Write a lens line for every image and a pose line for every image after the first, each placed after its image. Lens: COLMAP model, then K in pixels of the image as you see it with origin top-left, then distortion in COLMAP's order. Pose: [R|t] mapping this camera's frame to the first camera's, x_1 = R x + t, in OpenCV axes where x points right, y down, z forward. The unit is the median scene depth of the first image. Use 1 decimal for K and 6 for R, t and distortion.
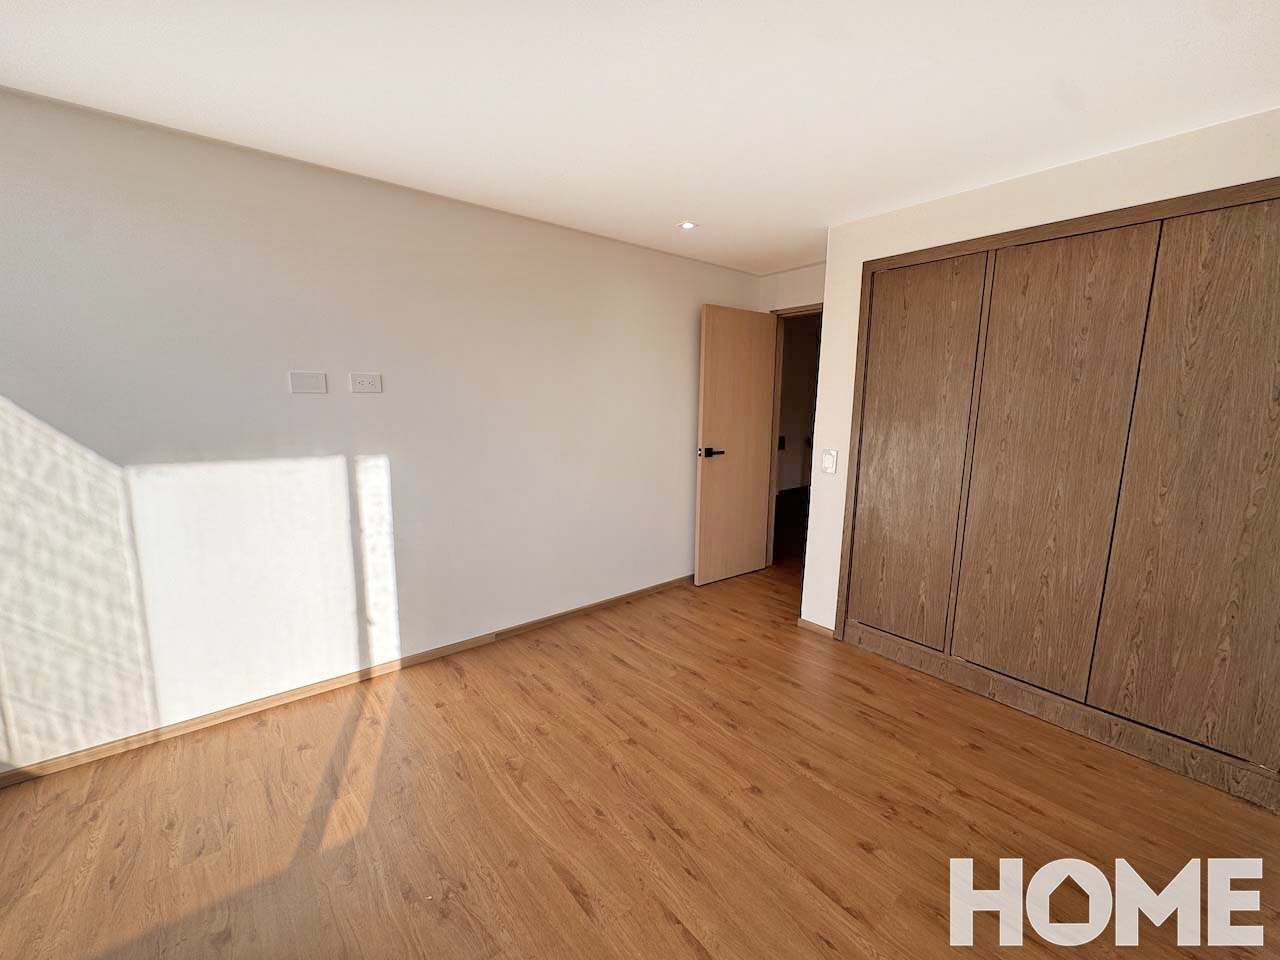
lens RADIAL K [[506.9, 0, 637.2], [0, 506.9, 478.4], [0, 0, 1]] dist [-0.005998, -0.000581]
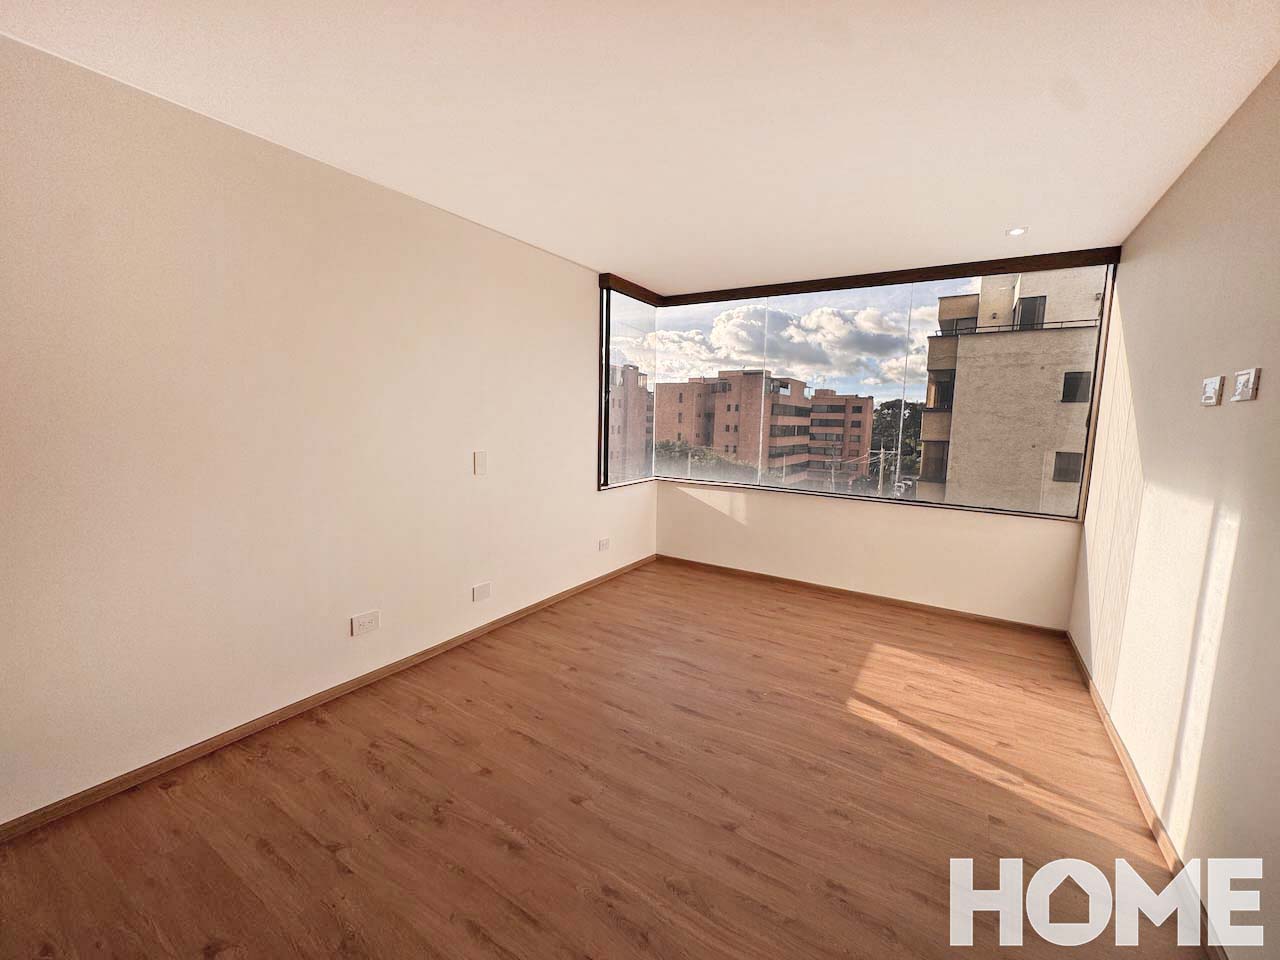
lens RADIAL K [[506.9, 0, 641.7], [0, 506.9, 477.2], [0, 0, 1]] dist [-0.005998, -0.000581]
pose [[-0.946021, 0.006894, -0.324031, 0.416477], [-0.079973, 0.963895, 0.253990, -0.225227], [0.314083, 0.266194, -0.911314, 1.716609]]
